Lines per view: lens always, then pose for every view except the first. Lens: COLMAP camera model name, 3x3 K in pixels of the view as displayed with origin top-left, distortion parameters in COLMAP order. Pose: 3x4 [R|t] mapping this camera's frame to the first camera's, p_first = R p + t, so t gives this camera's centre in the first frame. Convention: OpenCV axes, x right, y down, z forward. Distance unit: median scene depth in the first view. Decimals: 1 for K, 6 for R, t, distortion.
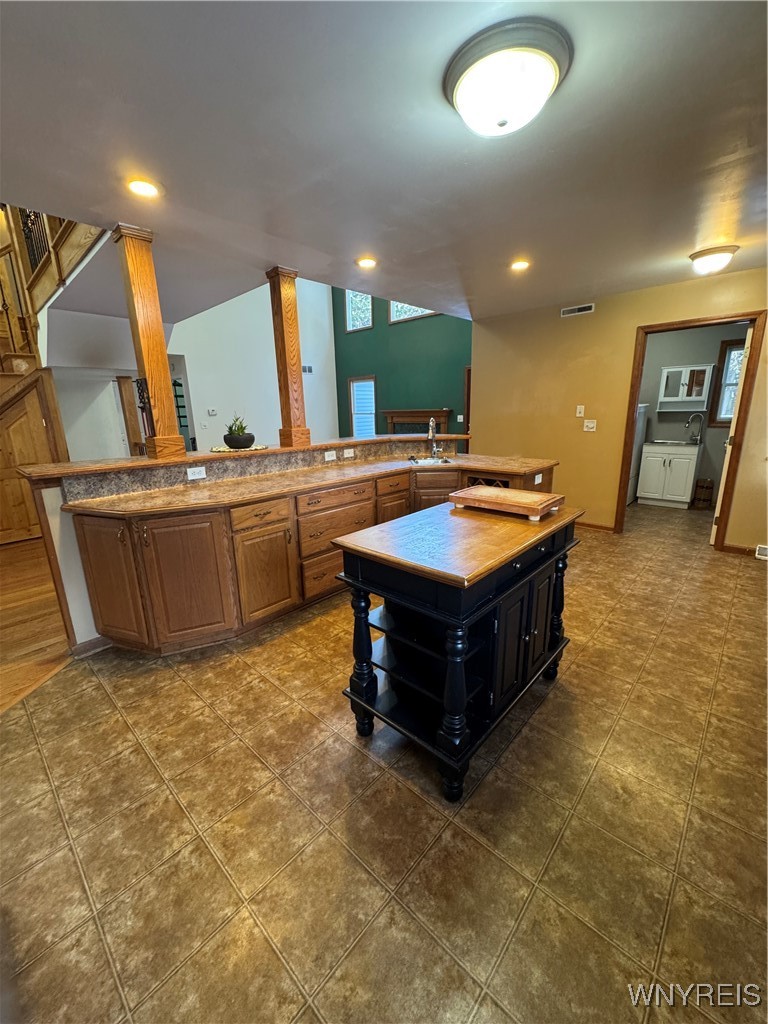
lens RADIAL K [[408.5, 0, 382.3], [0, 408.5, 507.4], [0, 0, 1]] dist [-0.000534, 0.000222]
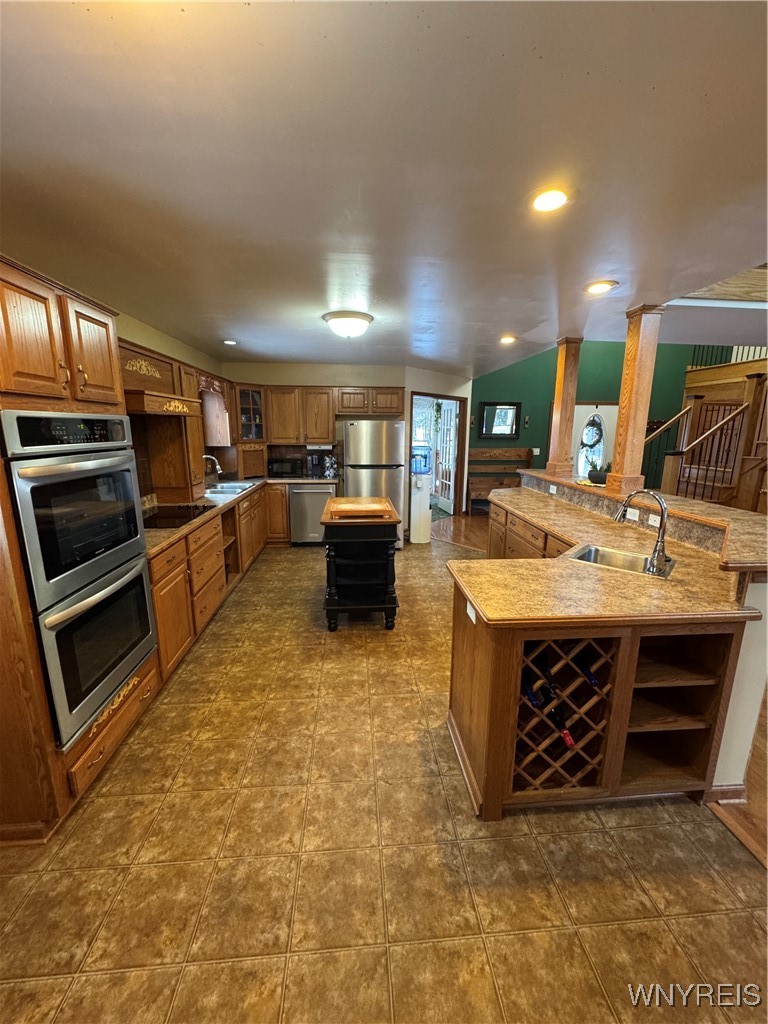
lens RADIAL K [[408.5, 0, 385.7], [0, 408.5, 509.9], [0, 0, 1]] dist [-0.000534, 0.000222]
pose [[-0.675125, 0.163074, -0.719453, 1.281643], [-0.168688, 0.915295, 0.365758, -0.572082], [0.718157, 0.368295, -0.590431, 1.858427]]
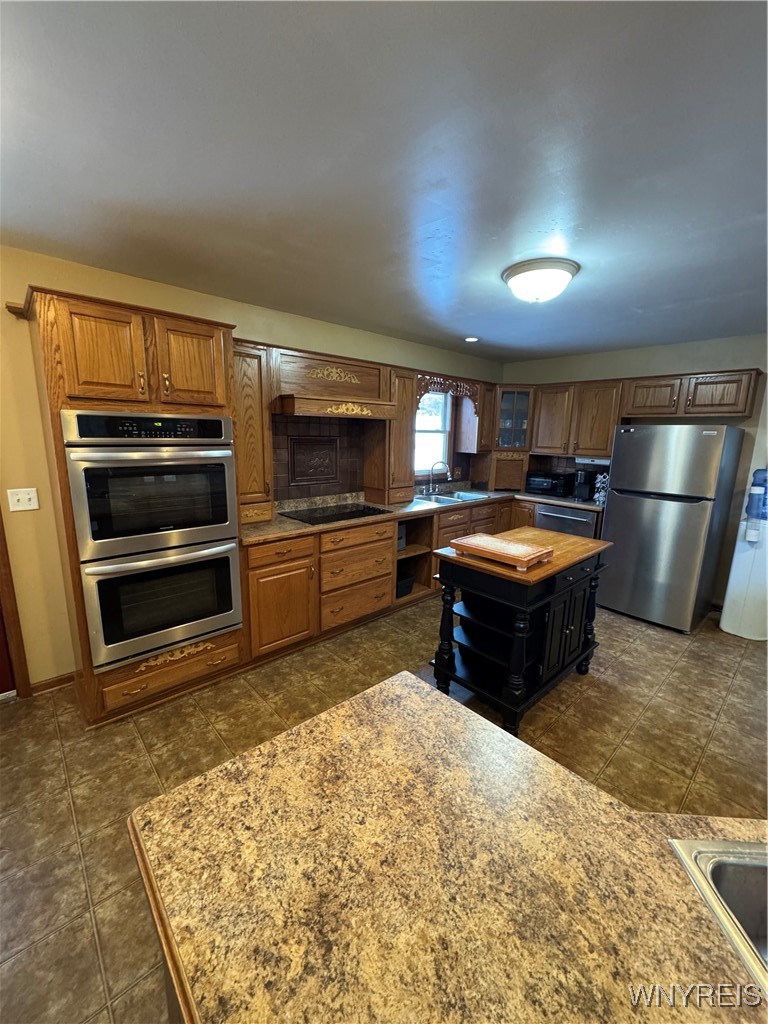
lens RADIAL K [[408.5, 0, 388.5], [0, 408.5, 511.7], [0, 0, 1]] dist [-0.000534, 0.000222]
pose [[-0.997186, -0.014571, 0.073531, 0.480953], [0.017730, 0.907248, 0.420223, -0.539465], [-0.072834, 0.420344, -0.904437, 1.827220]]
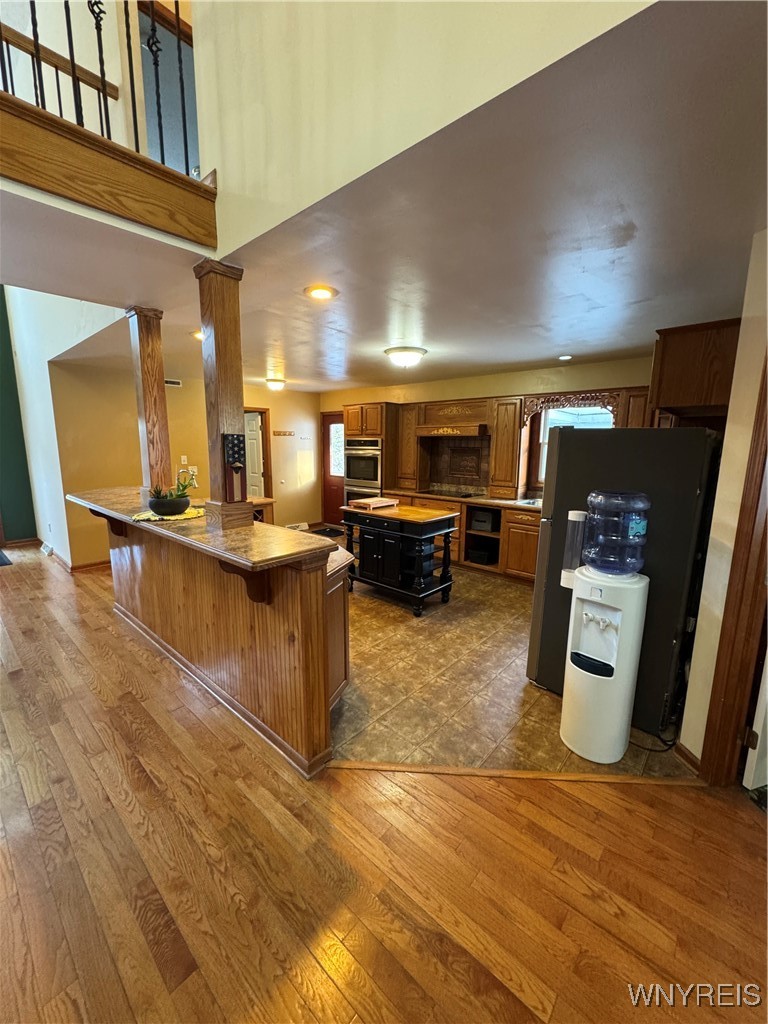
lens RADIAL K [[408.5, 0, 384.3], [0, 408.5, 513.8], [0, 0, 1]] dist [-0.000534, 0.000222]
pose [[-0.020354, -0.148364, 0.988723, -1.689835], [0.231389, 0.961380, 0.149024, -0.247158], [-0.972648, 0.231813, 0.014762, 0.850771]]
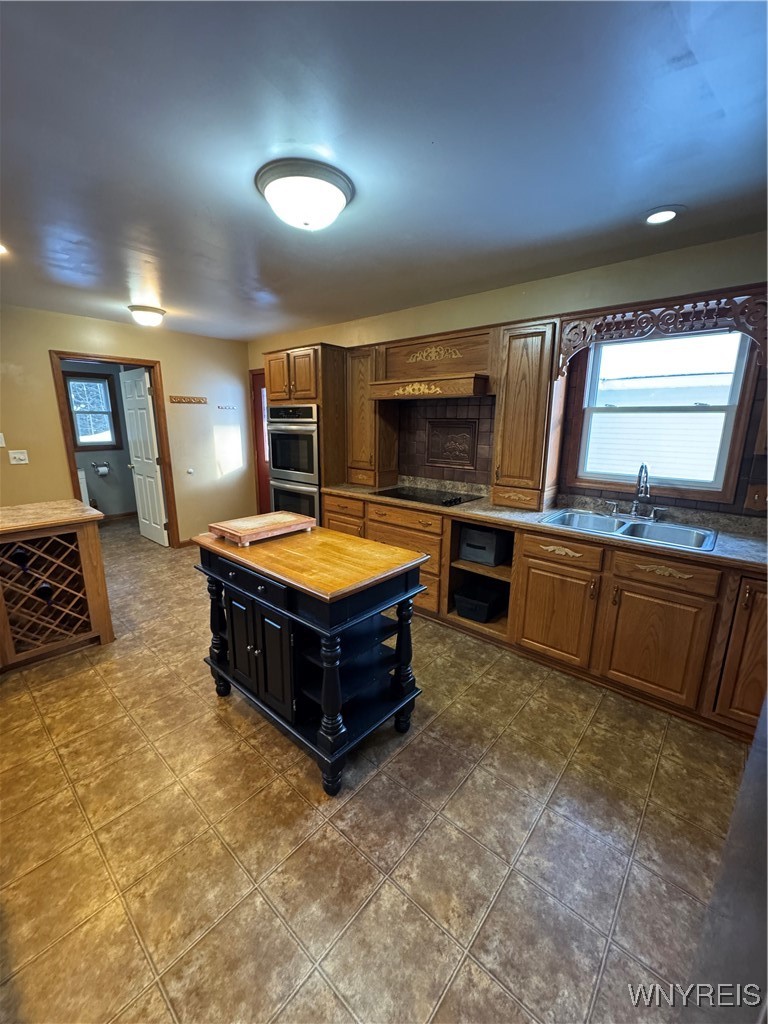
lens RADIAL K [[408.5, 0, 385.0], [0, 408.5, 513.8], [0, 0, 1]] dist [-0.000534, 0.000222]
pose [[-0.028702, -0.200320, 0.979310, -0.699833], [0.232616, 0.951478, 0.201444, -0.175935], [-0.972145, 0.233585, 0.019288, 0.603099]]
